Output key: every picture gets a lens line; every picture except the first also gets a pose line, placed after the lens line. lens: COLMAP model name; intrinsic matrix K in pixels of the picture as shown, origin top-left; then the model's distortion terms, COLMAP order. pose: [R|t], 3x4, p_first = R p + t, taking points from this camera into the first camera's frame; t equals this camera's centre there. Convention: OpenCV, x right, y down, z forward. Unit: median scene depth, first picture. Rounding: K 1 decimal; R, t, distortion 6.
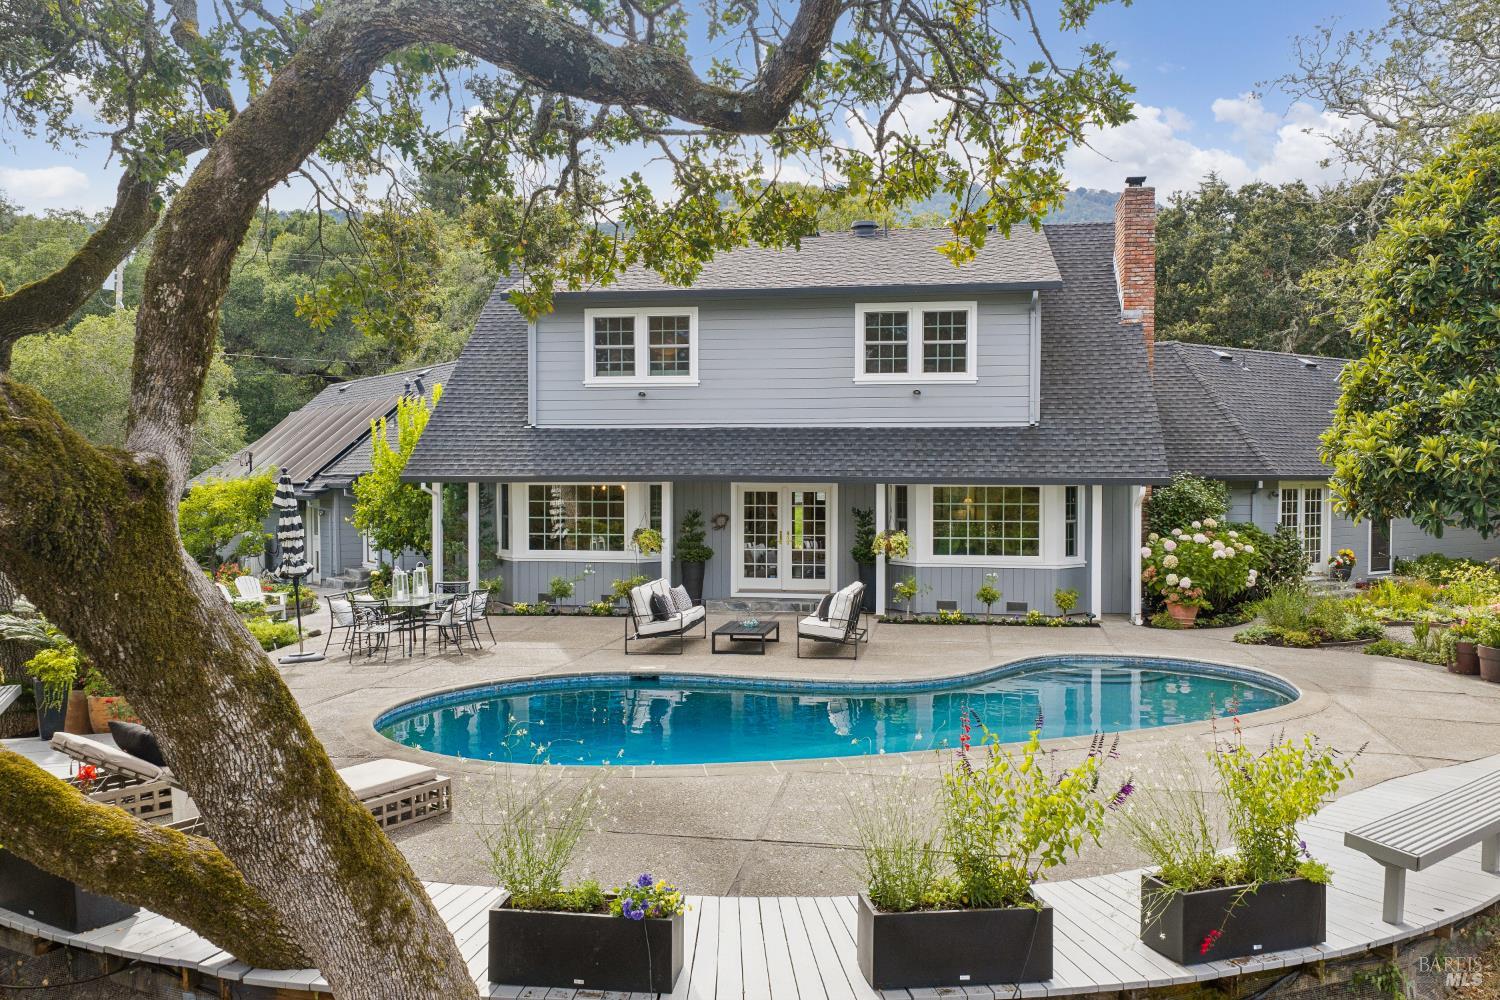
lens RADIAL K [[1234.9, 0, 794.6], [0, 1234.9, 470.2], [0, 0, 1]] dist [0.004801, -0.003637]
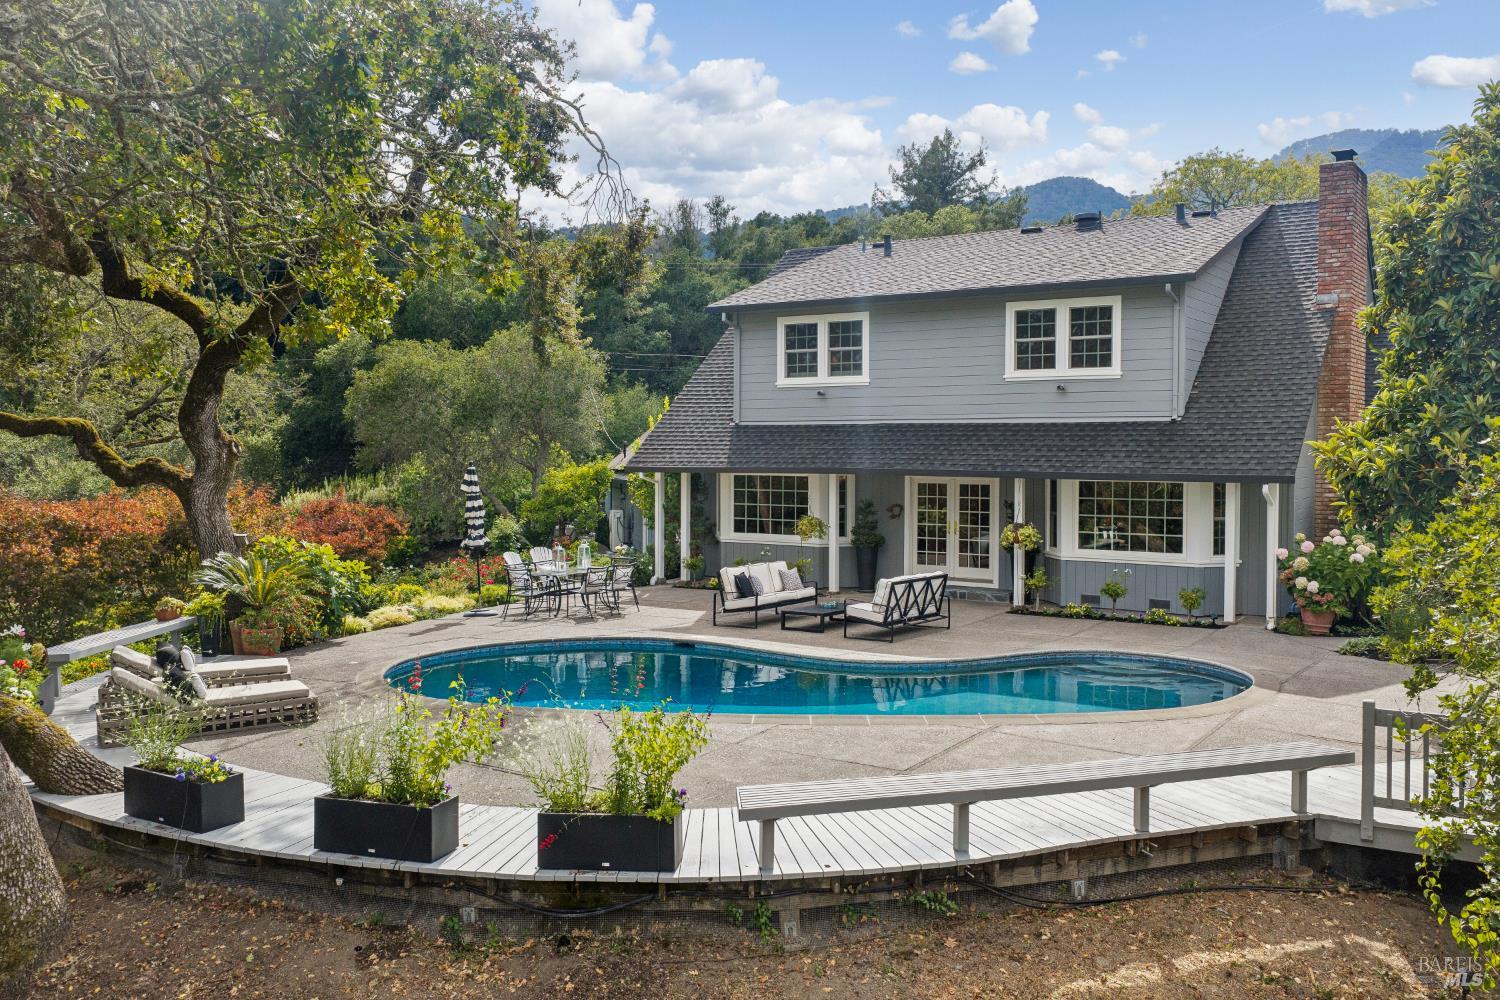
lens RADIAL K [[1234.9, 0, 794.6], [0, 1234.9, 470.2], [0, 0, 1]] dist [0.004801, -0.003637]
pose [[0.920889, 0.008675, -0.389728, 0.292225], [-0.003533, 0.999897, 0.013909, -0.008917], [0.389809, -0.011432, 0.920825, -0.020152]]
